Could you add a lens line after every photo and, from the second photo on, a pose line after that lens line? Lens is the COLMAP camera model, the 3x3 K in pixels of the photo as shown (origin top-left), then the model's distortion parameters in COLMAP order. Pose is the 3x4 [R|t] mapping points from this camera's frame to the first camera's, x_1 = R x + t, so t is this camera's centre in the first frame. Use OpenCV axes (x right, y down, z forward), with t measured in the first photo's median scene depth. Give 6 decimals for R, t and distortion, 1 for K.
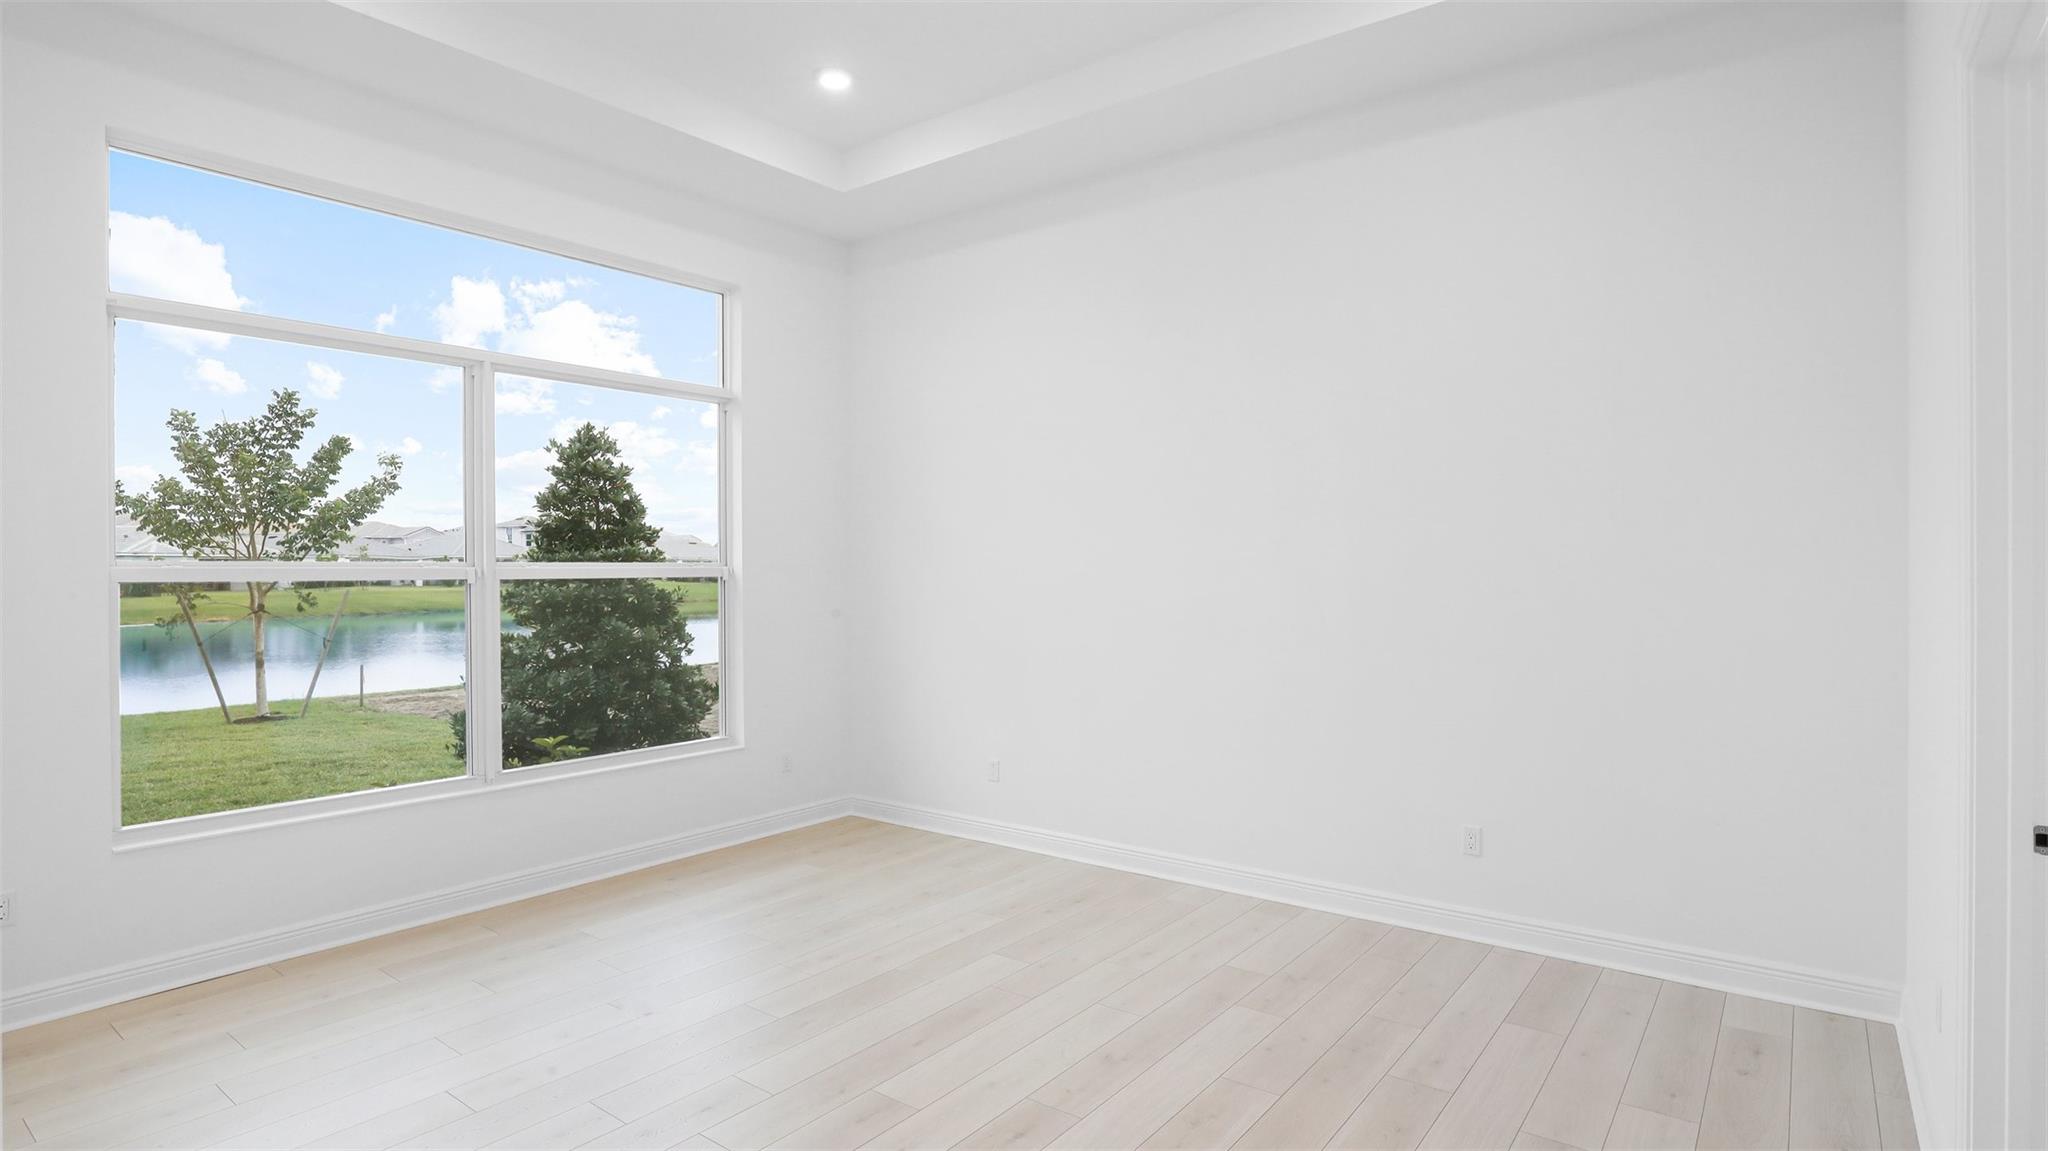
lens RADIAL K [[1025.1, 0, 1029.9], [0, 1025.1, 567.6], [0, 0, 1]] dist [-0.024871, 0.002146]
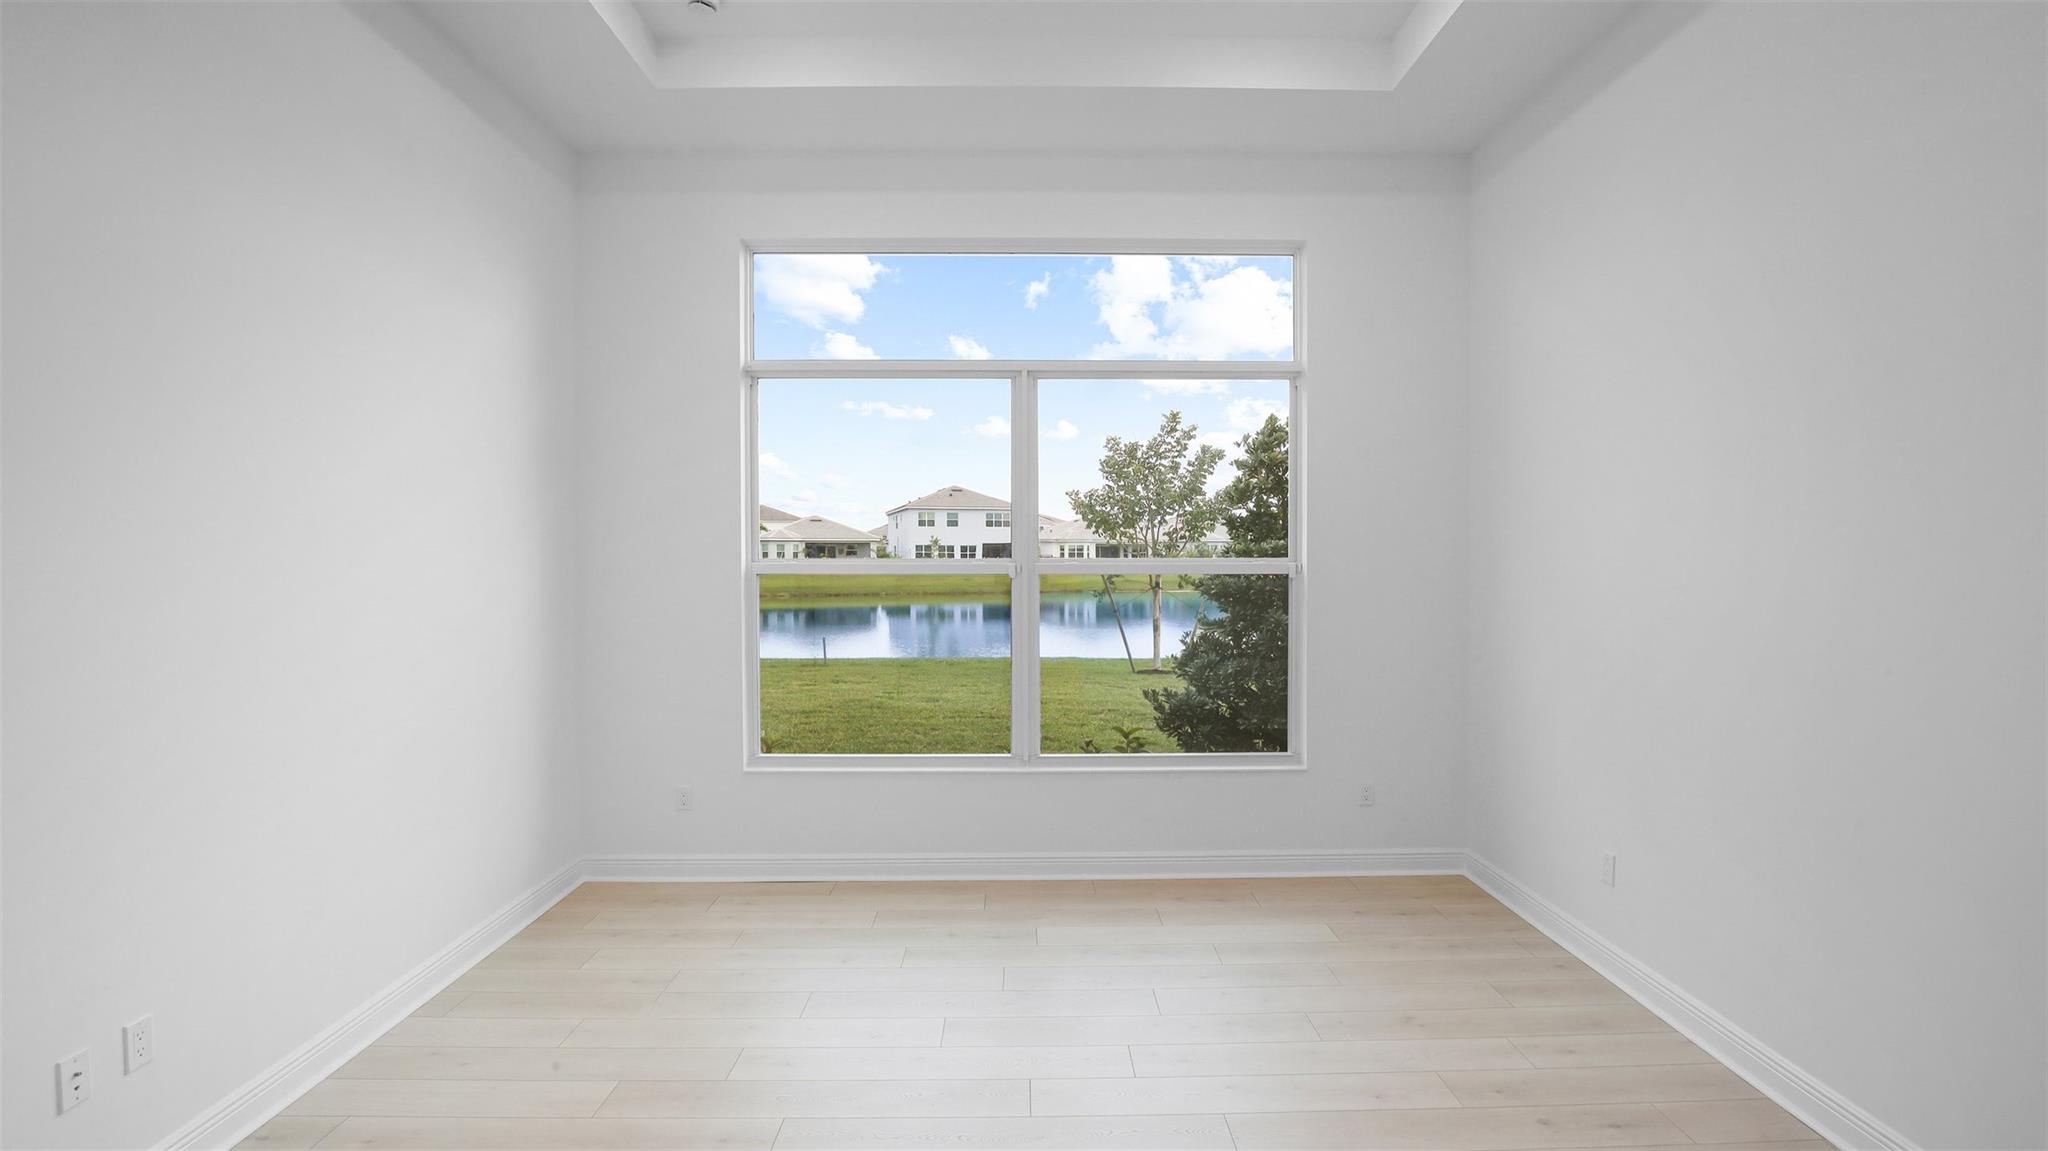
lens RADIAL K [[953.2, 0, 1027.4], [0, 953.2, 564.6], [0, 0, 1]] dist [-0.030068, 0.000233]
pose [[0.618520, 0.012179, -0.785675, 0.207457], [0.000513, 0.999873, 0.015903, -0.012013], [0.785769, -0.010239, 0.618436, 0.308612]]
